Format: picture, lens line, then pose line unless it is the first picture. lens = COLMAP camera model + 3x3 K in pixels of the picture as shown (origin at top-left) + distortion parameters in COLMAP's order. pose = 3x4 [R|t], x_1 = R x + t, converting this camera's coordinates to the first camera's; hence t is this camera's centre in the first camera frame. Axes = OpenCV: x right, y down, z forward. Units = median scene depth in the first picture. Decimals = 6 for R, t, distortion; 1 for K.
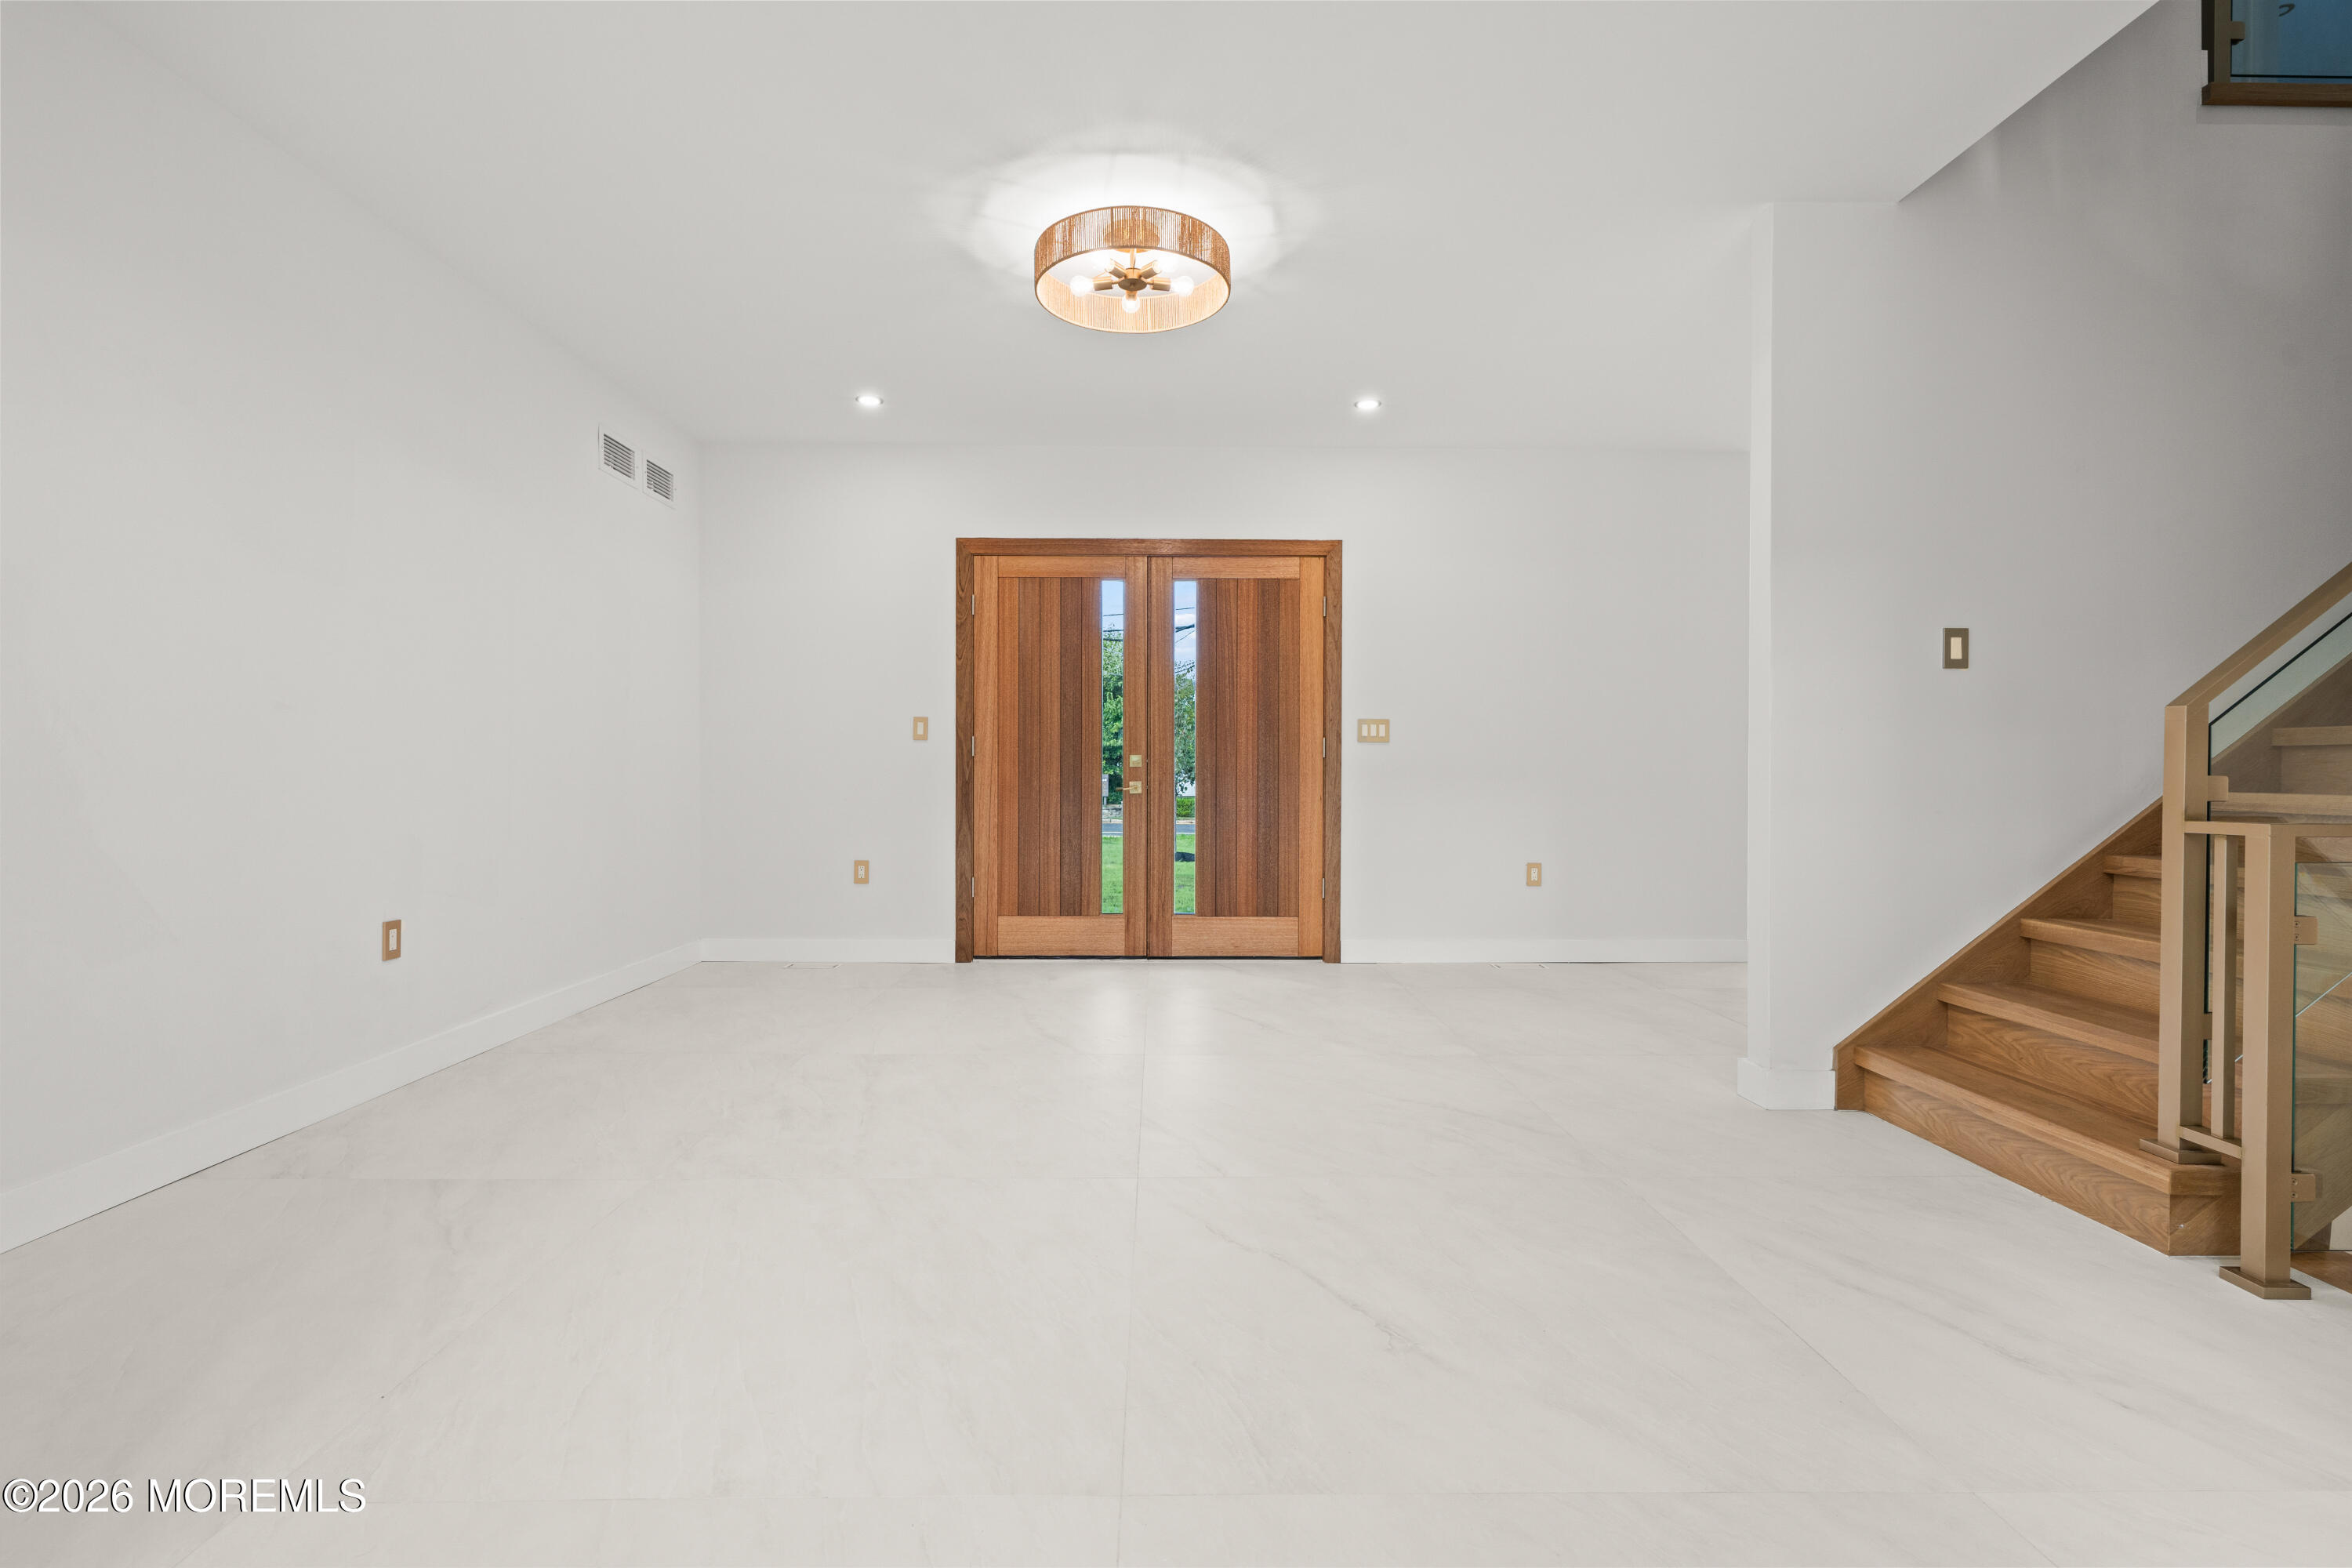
lens RADIAL K [[1110.8, 0, 1171.6], [0, 1110.8, 771.6], [0, 0, 1]] dist [-0.003532, -0.001020]
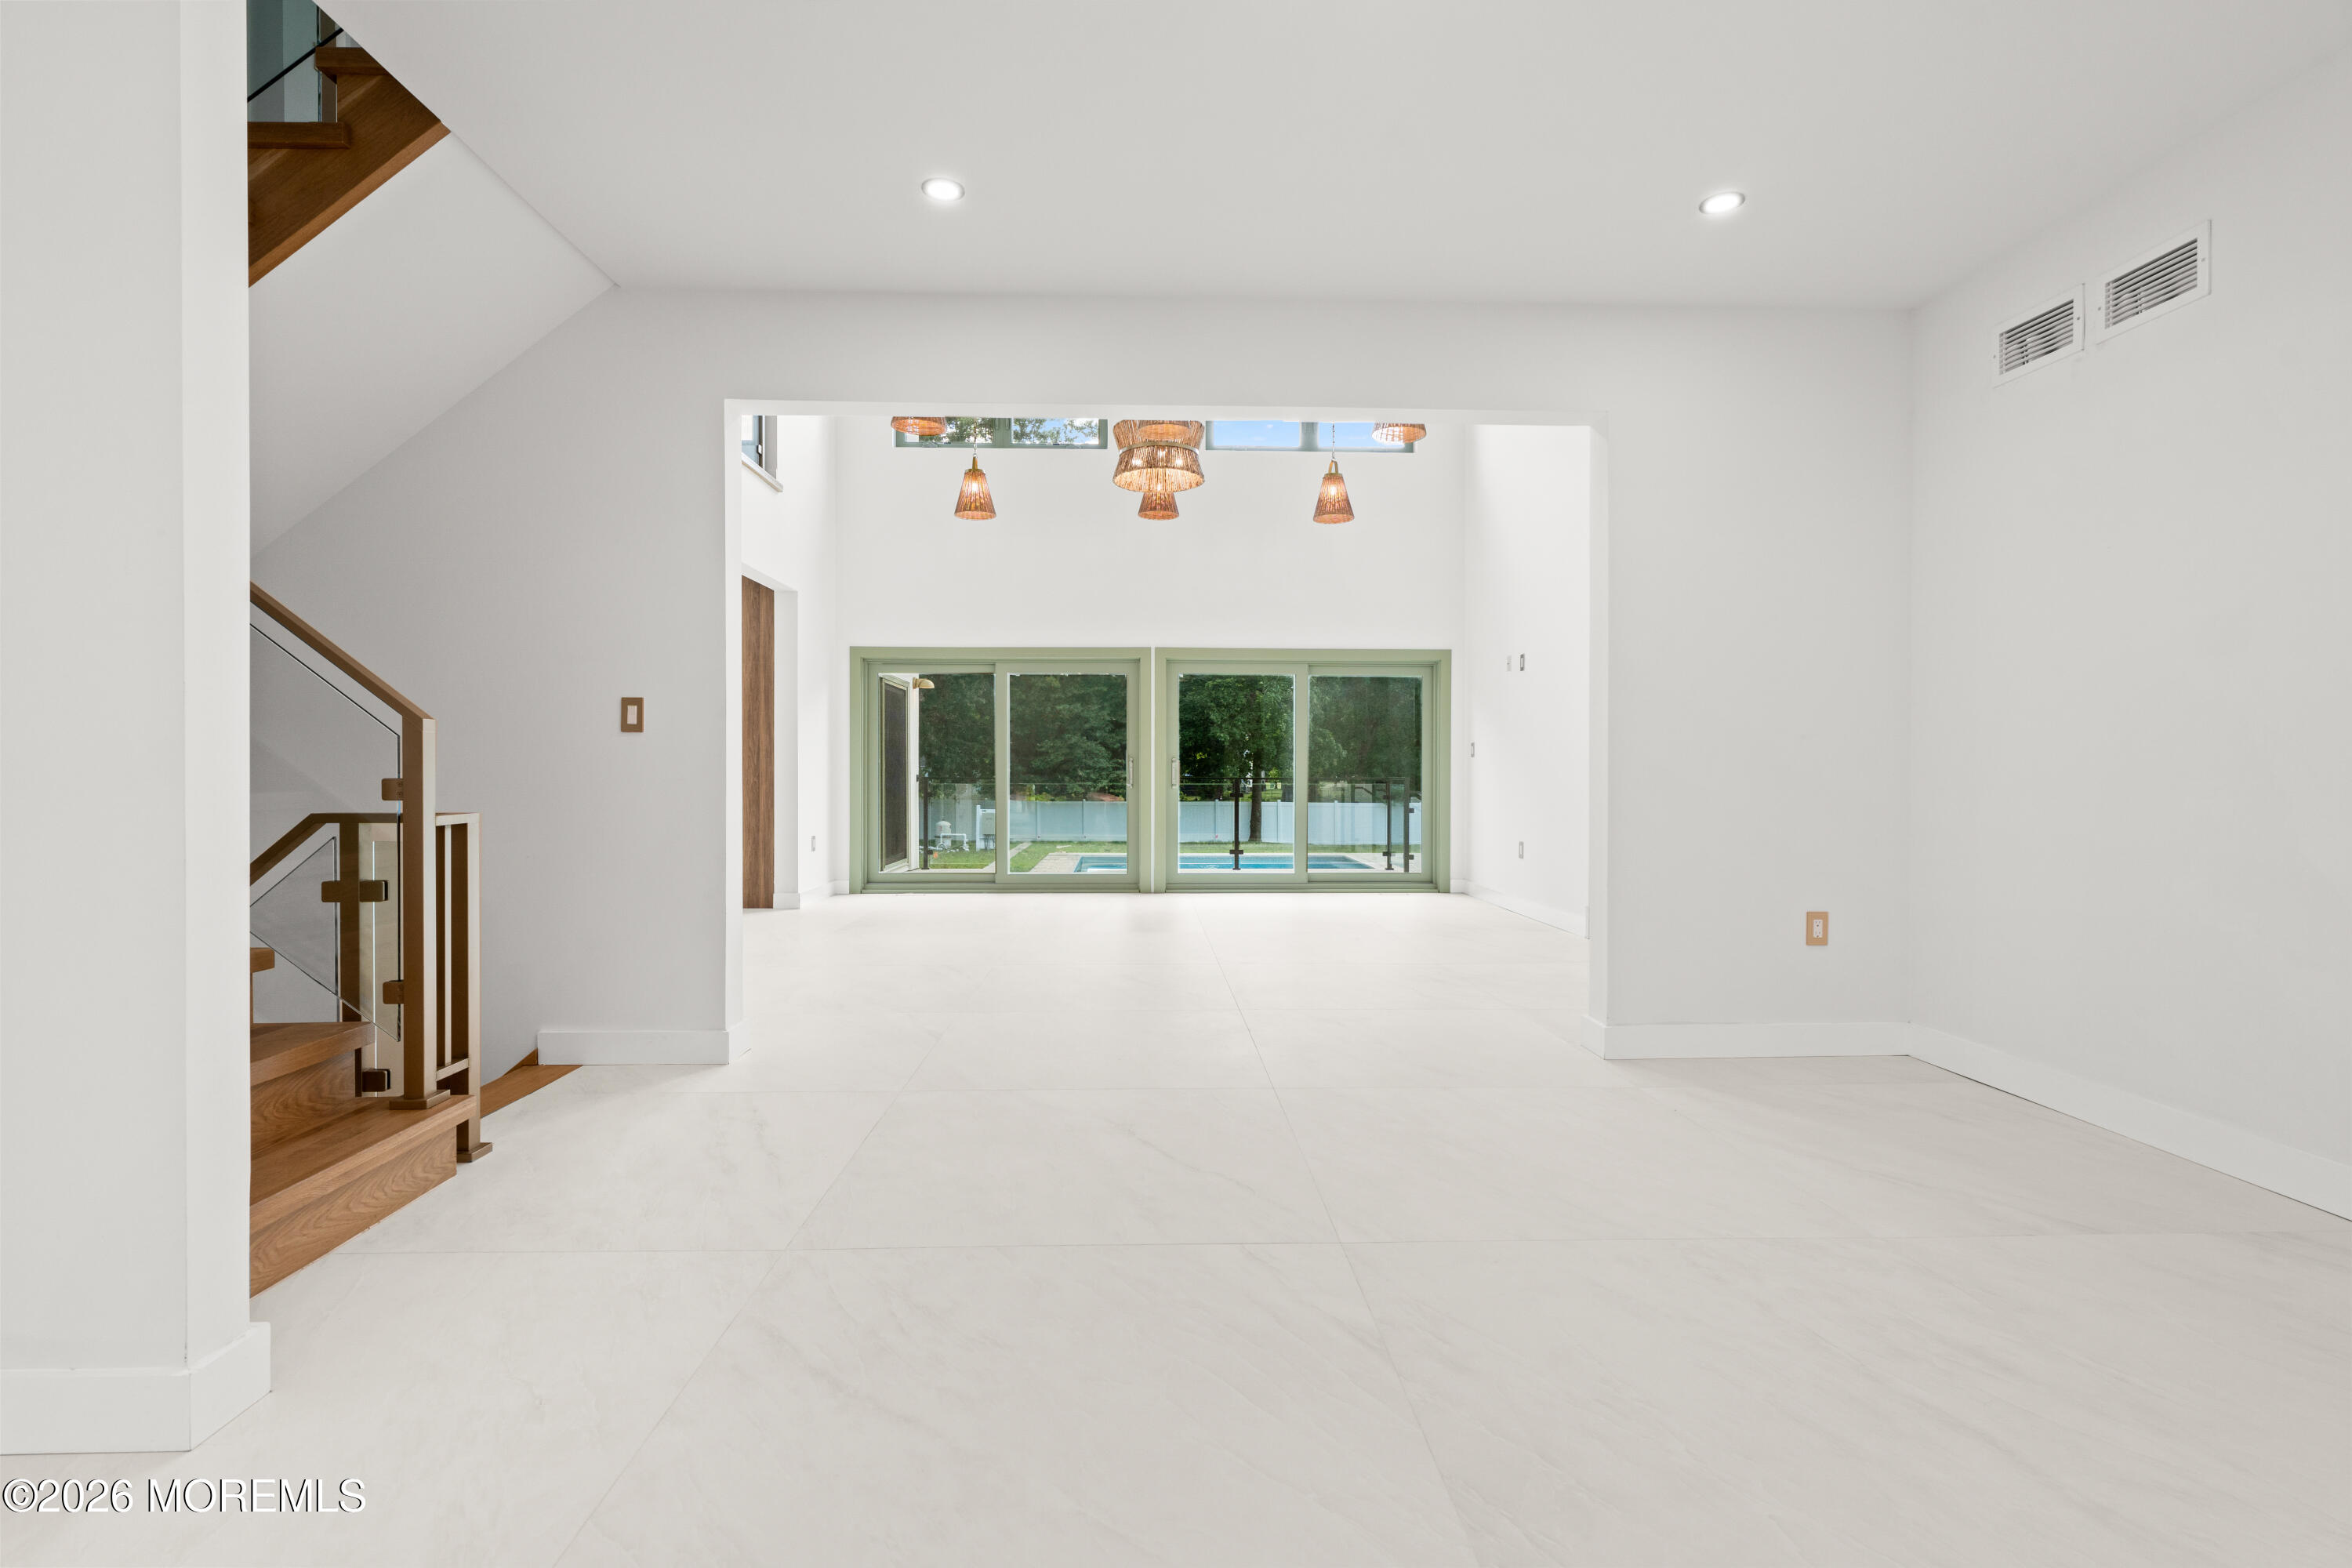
lens RADIAL K [[1110.8, 0, 1171.6], [0, 1110.8, 771.6], [0, 0, 1]] dist [-0.003532, -0.001020]
pose [[-0.999941, -0.003806, -0.010177, 0.116872], [-0.003881, 0.999965, 0.007392, -0.014048], [0.010148, 0.007431, -0.999921, 1.960576]]
